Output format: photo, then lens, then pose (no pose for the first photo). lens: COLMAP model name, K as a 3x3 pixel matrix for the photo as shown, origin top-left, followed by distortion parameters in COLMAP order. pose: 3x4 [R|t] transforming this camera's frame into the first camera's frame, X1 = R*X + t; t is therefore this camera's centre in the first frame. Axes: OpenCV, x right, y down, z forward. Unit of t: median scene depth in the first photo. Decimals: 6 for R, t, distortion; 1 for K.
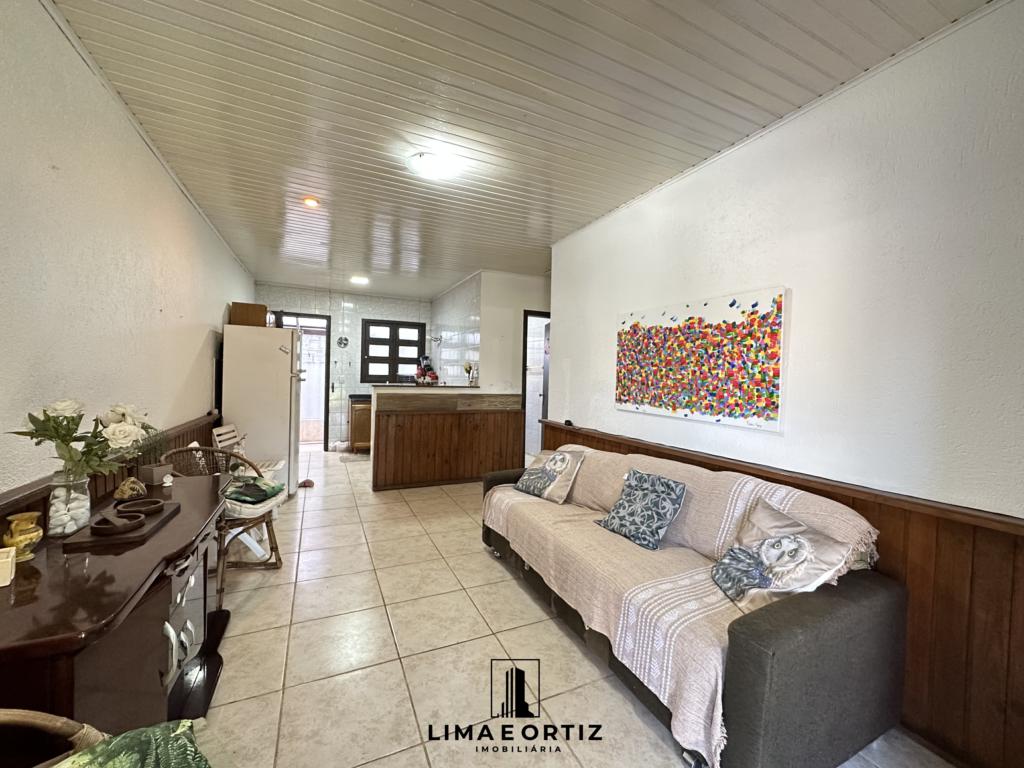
lens RADIAL K [[415.1, 0, 509.4], [0, 415.1, 381.8], [0, 0, 1]] dist [-0.001036, -0.000077]
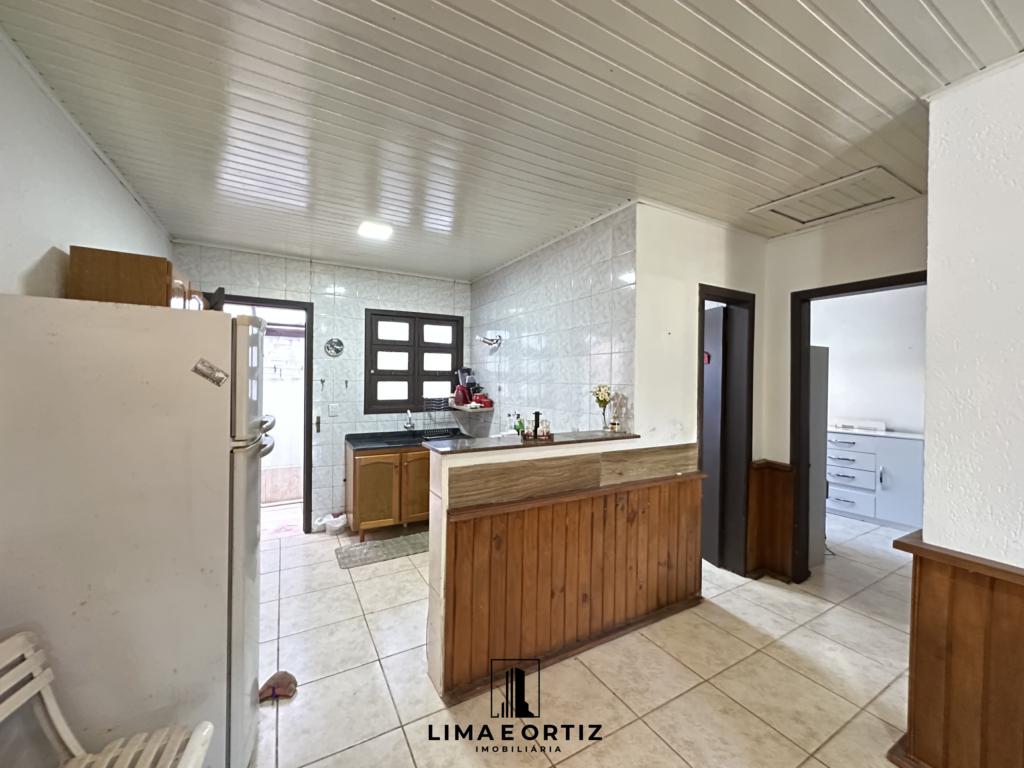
lens RADIAL K [[407.2, 0, 512.8], [0, 407.2, 382.3], [0, 0, 1]] dist [-0.002762, 0.000636]
pose [[0.996202, -0.016396, 0.085517, -0.190855], [0.016573, 0.999862, -0.001366, -0.039627], [-0.085483, 0.002778, 0.996336, 0.384081]]
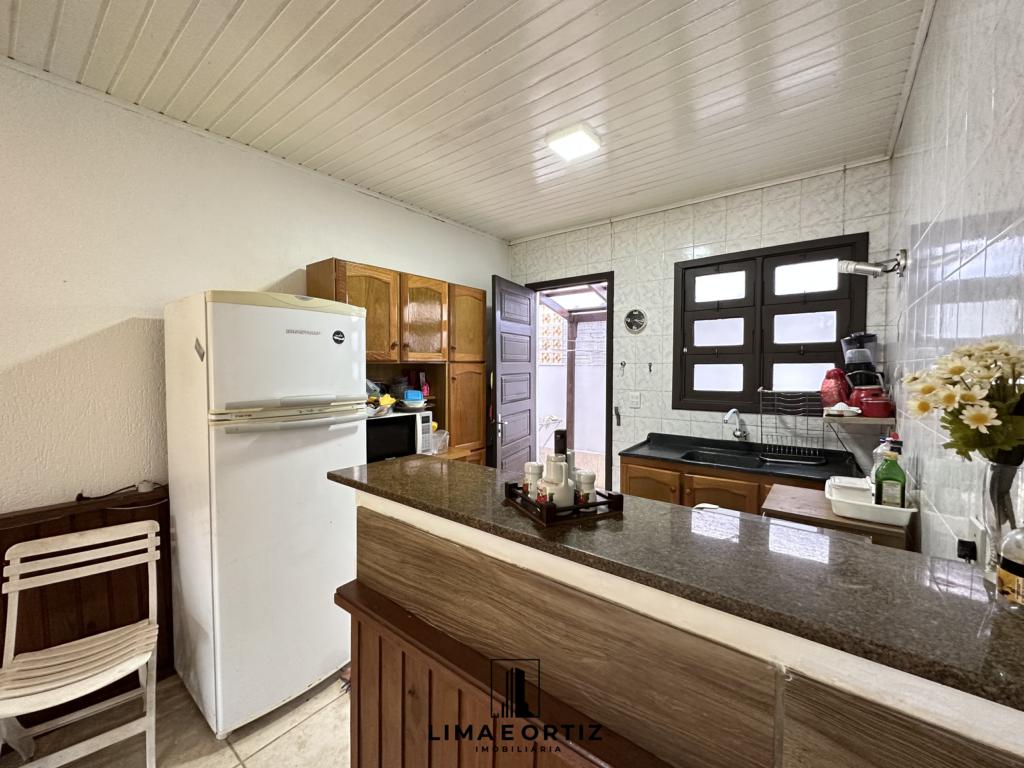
lens RADIAL K [[407.2, 0, 512.8], [0, 407.2, 382.3], [0, 0, 1]] dist [-0.002762, 0.000636]
pose [[0.459063, 0.007647, -0.888371, -0.049962], [0.002742, 0.999946, 0.010024, -0.030747], [0.888400, -0.007037, 0.459017, 0.642786]]
